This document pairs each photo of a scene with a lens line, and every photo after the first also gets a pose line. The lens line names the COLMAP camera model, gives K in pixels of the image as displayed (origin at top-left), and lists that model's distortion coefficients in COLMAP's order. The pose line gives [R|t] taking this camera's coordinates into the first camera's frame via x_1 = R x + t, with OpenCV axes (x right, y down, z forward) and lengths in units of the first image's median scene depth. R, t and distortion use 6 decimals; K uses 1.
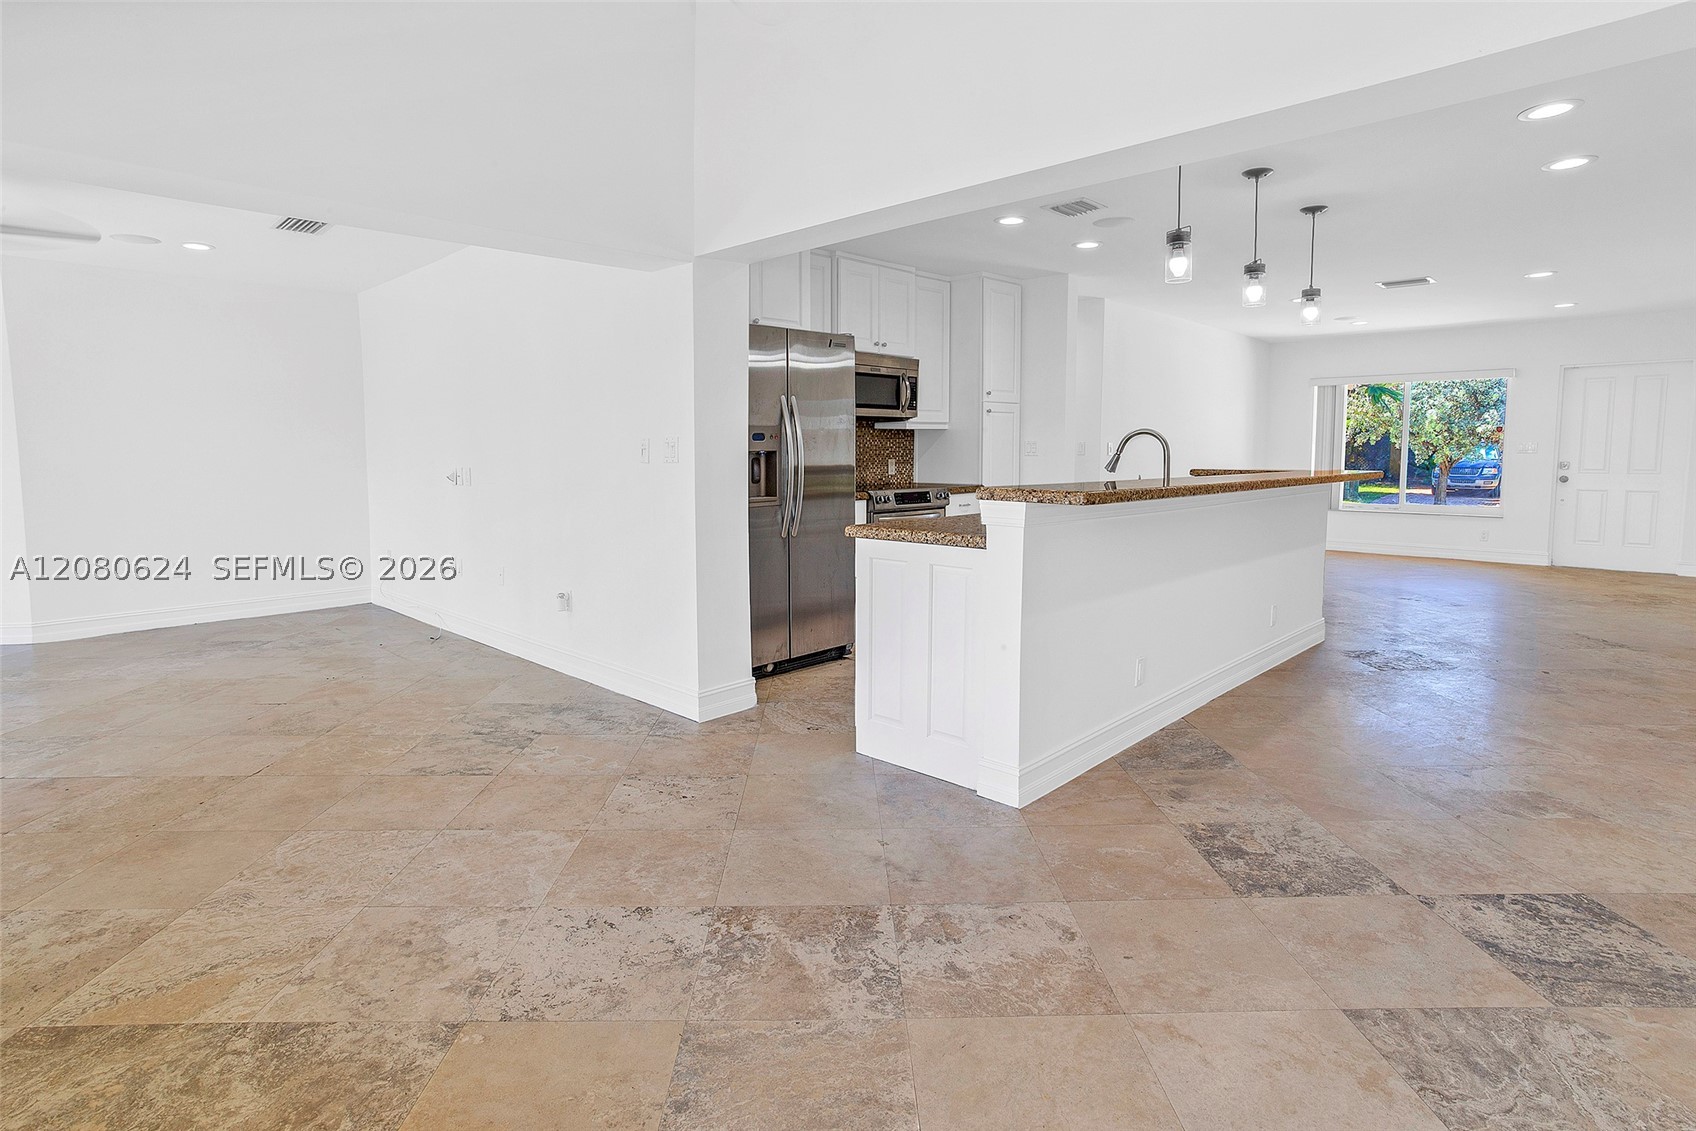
lens RADIAL K [[865.1, 0, 848.7], [0, 865.1, 559.3], [0, 0, 1]] dist [-0.006595, 0.002063]
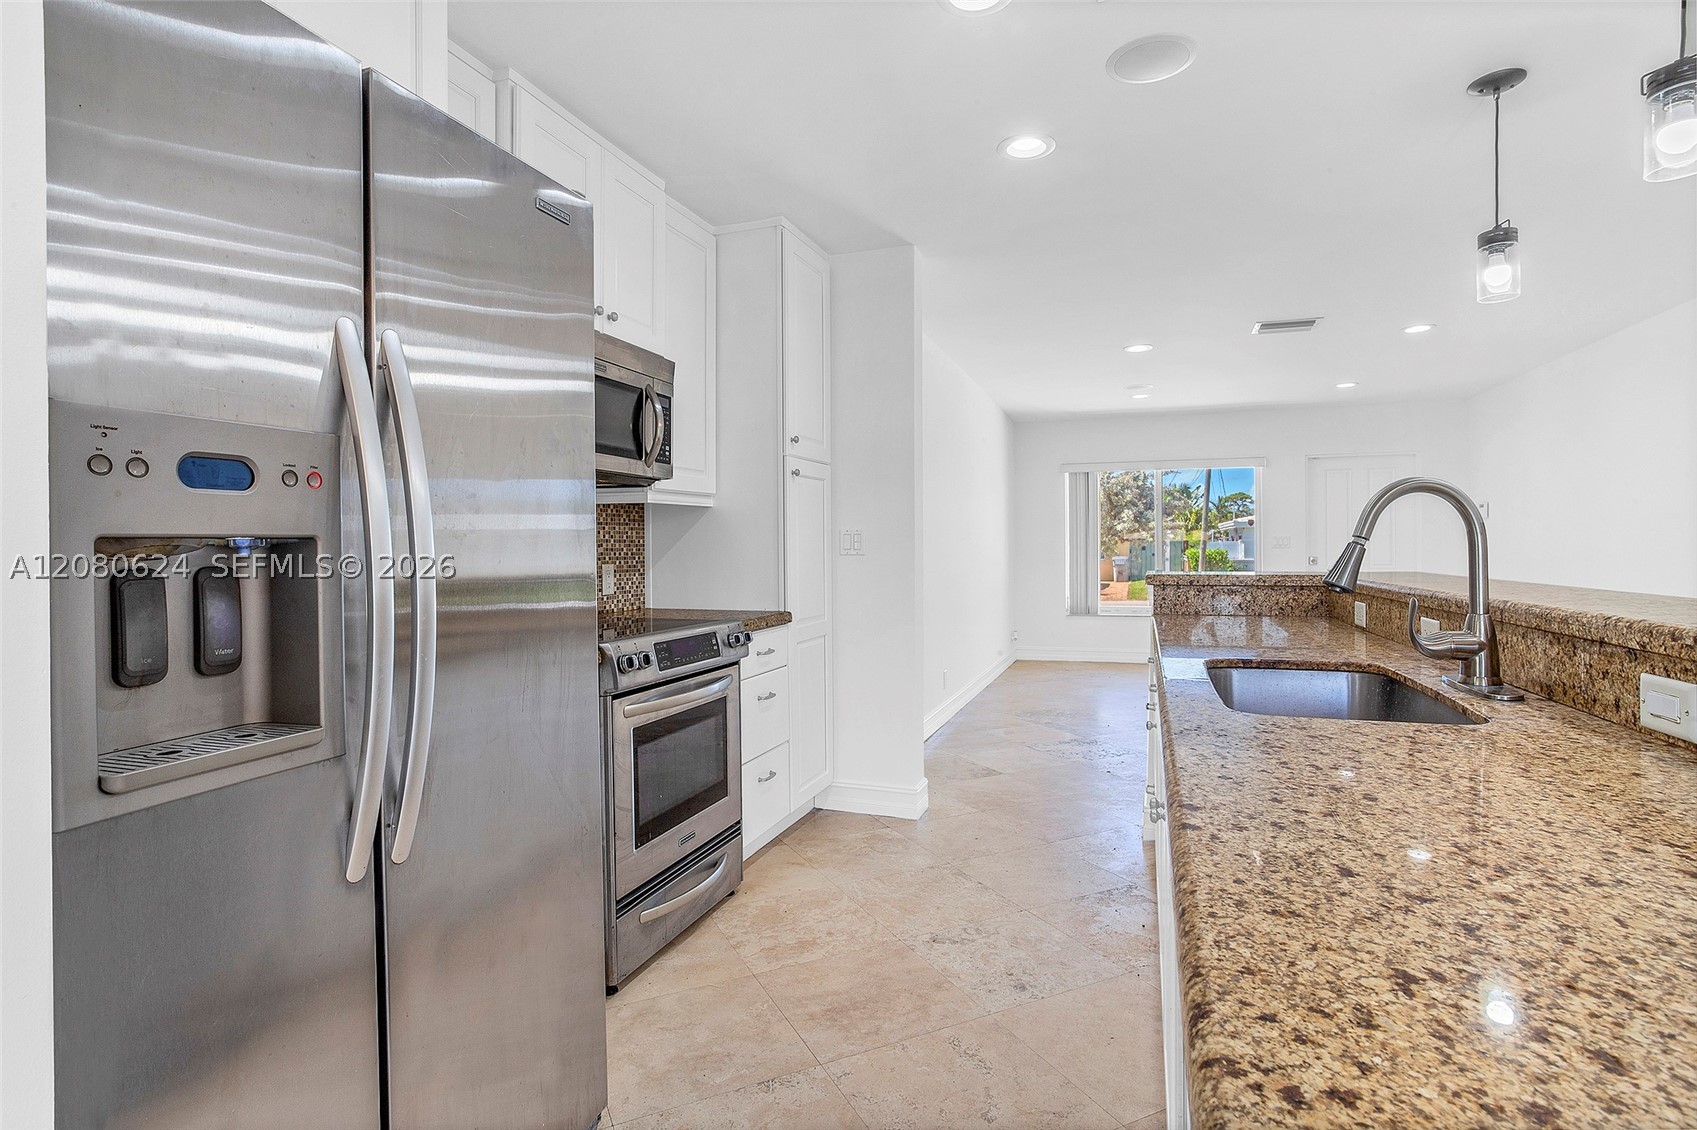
lens RADIAL K [[865.6, 0, 843.9], [0, 865.6, 559.4], [0, 0, 1]] dist [-0.006595, 0.002063]
pose [[0.911229, -0.013059, 0.411692, -0.036595], [0.061847, 0.992504, -0.105408, -0.062981], [-0.407230, 0.121513, 0.905206, 0.539084]]
